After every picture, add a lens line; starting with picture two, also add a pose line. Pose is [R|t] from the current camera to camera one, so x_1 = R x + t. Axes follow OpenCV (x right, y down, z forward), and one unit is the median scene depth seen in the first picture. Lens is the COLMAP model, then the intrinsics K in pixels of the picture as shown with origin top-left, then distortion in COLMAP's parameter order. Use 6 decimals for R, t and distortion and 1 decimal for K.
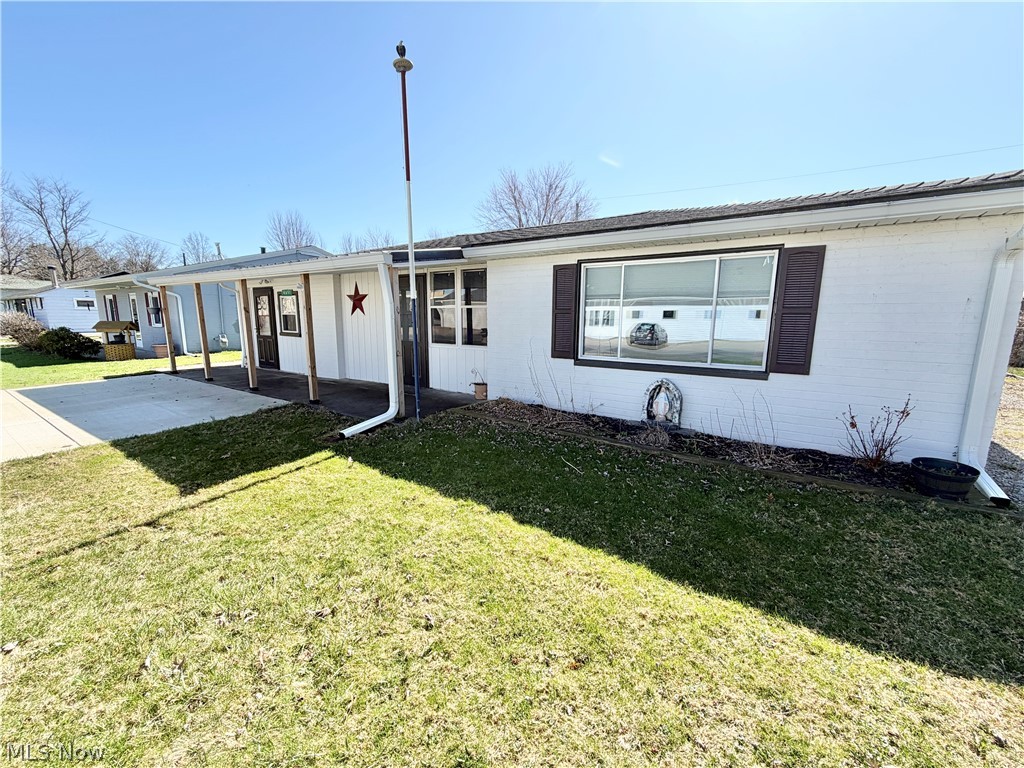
lens RADIAL K [[406.3, 0, 513.8], [0, 406.3, 383.1], [0, 0, 1]] dist [-0.000965, 0.000692]
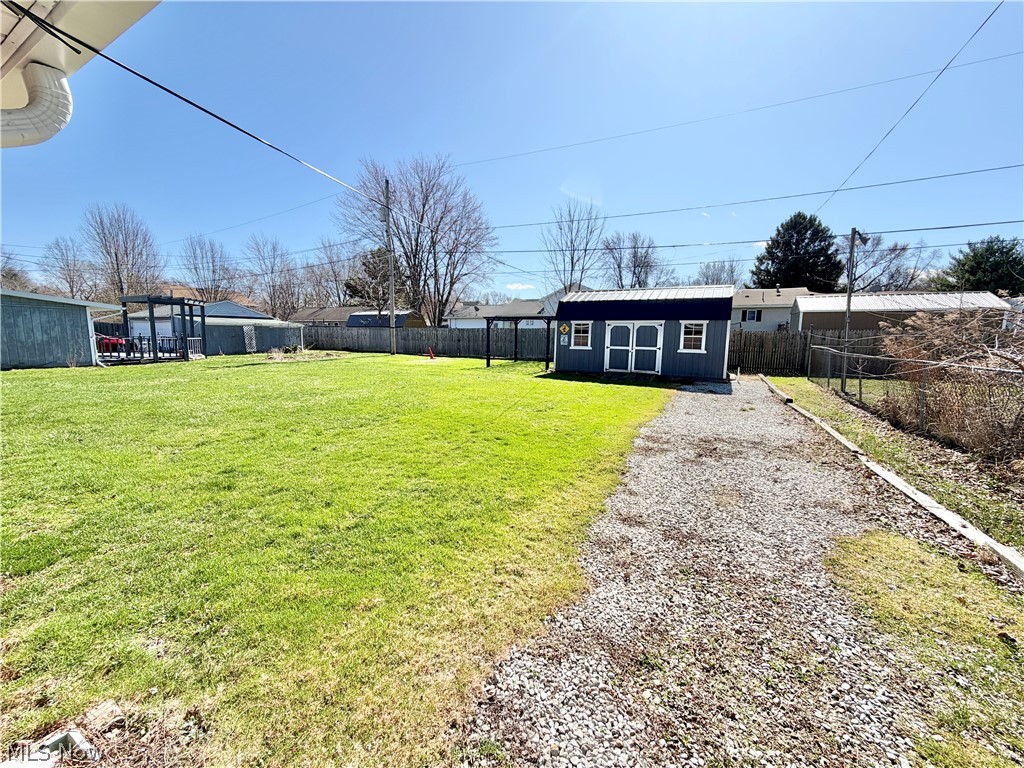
lens RADIAL K [[406.3, 0, 511.7], [0, 406.3, 381.5], [0, 0, 1]] dist [-0.000965, 0.000692]
pose [[0.995090, -0.009036, 0.098558, 1.190084], [0.013901, 0.998713, -0.048786, -0.179588], [-0.097991, 0.049917, 0.993935, 1.082819]]
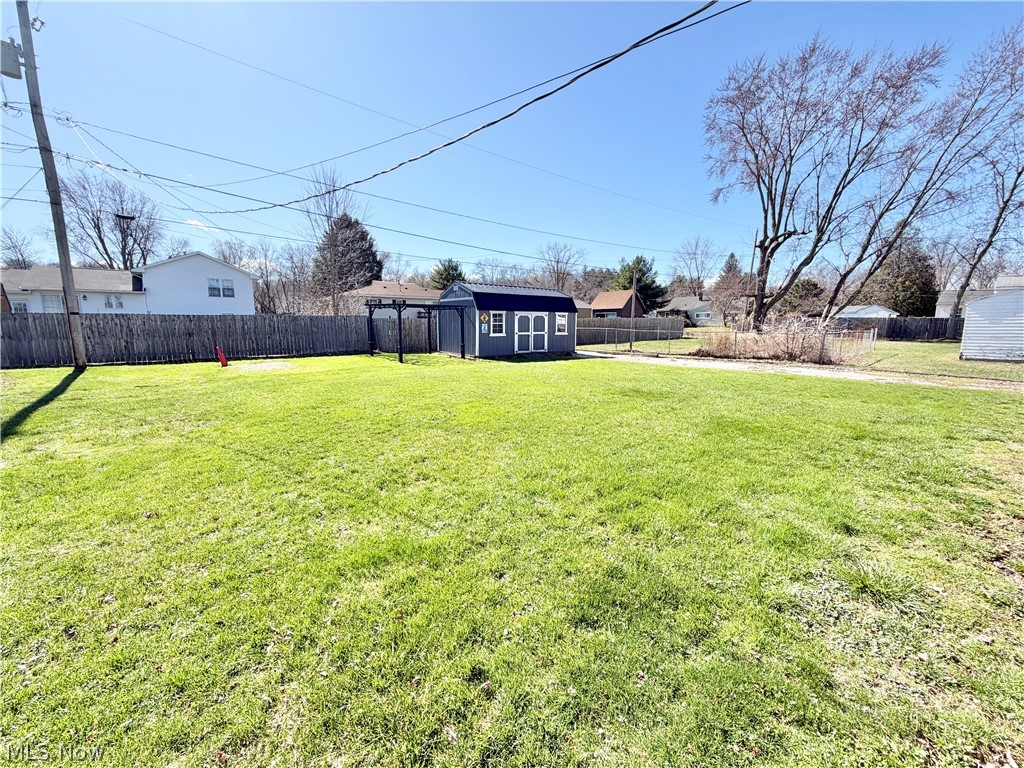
lens RADIAL K [[406.3, 0, 507.7], [0, 406.3, 392.3], [0, 0, 1]] dist [-0.000965, 0.000692]
pose [[0.304472, -0.169523, 0.937314, -0.334393], [0.160306, 0.979119, 0.125011, -0.384492], [-0.938935, 0.112195, 0.325290, 2.195156]]
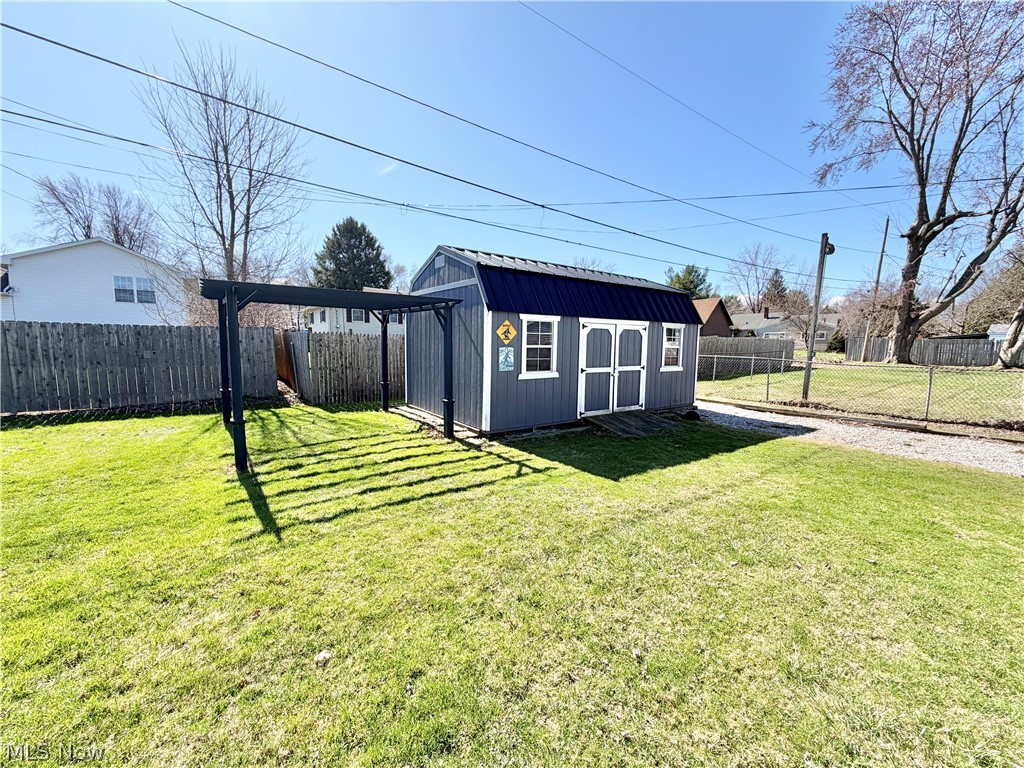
lens RADIAL K [[406.3, 0, 508.1], [0, 406.3, 386.2], [0, 0, 1]] dist [-0.000965, 0.000692]
pose [[0.351642, -0.107666, 0.929923, 0.880908], [0.148199, 0.987240, 0.058262, -0.456824], [-0.924329, 0.117327, 0.363111, 2.656503]]
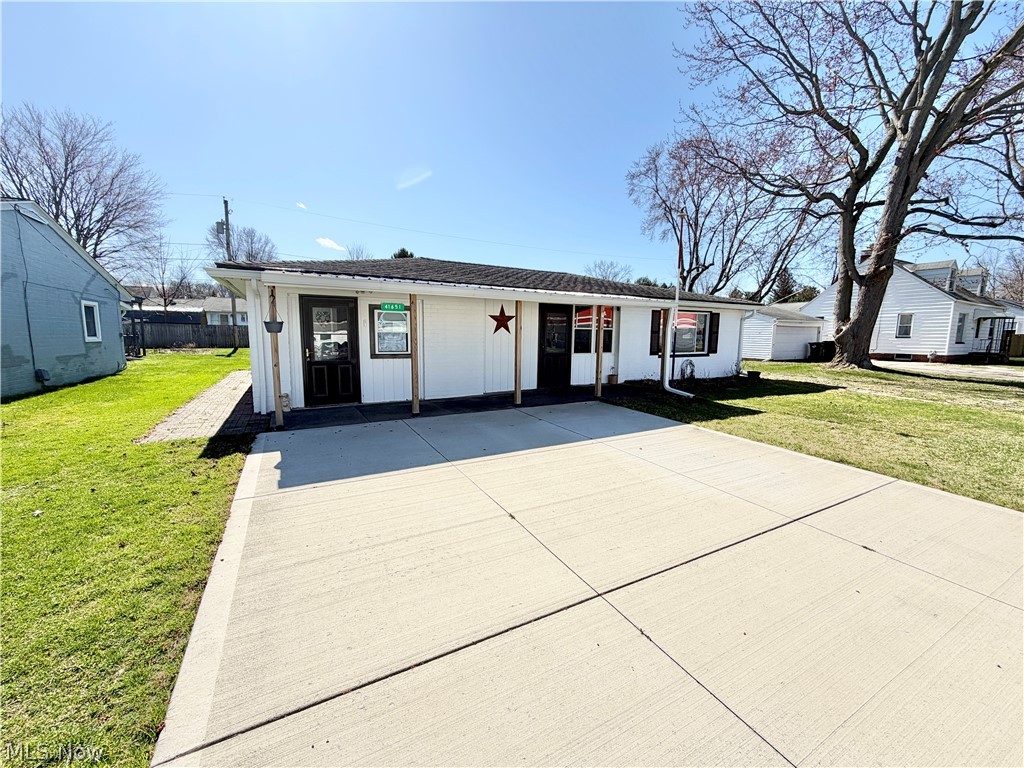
lens RADIAL K [[406.3, 0, 510.2], [0, 406.3, 382.5], [0, 0, 1]] dist [-0.000965, 0.000692]
pose [[0.464764, -0.107818, 0.878845, -1.405901], [0.139986, 0.989023, 0.047306, -0.084344], [-0.874298, 0.101040, 0.474756, 0.465985]]
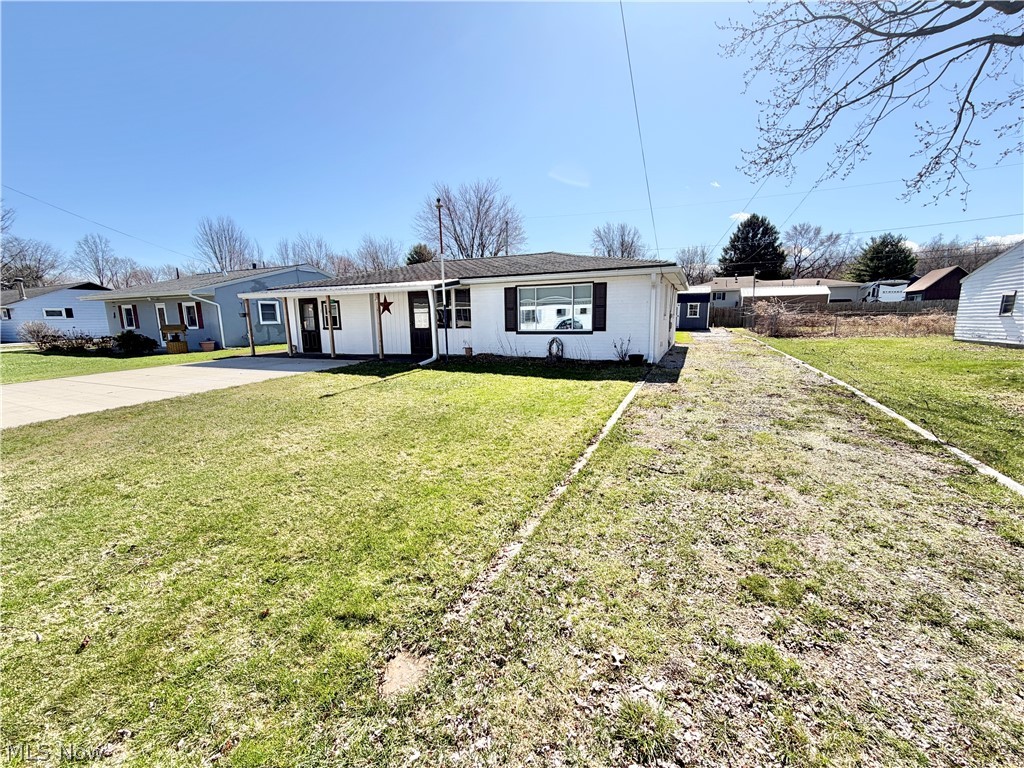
lens RADIAL K [[406.3, 0, 513.7], [0, 406.3, 381.7], [0, 0, 1]] dist [-0.000965, 0.000692]
pose [[0.986120, -0.049945, 0.158344, -0.146402], [0.050689, 0.998714, -0.000666, 0.139712], [-0.158107, 0.008683, 0.987384, -0.749901]]
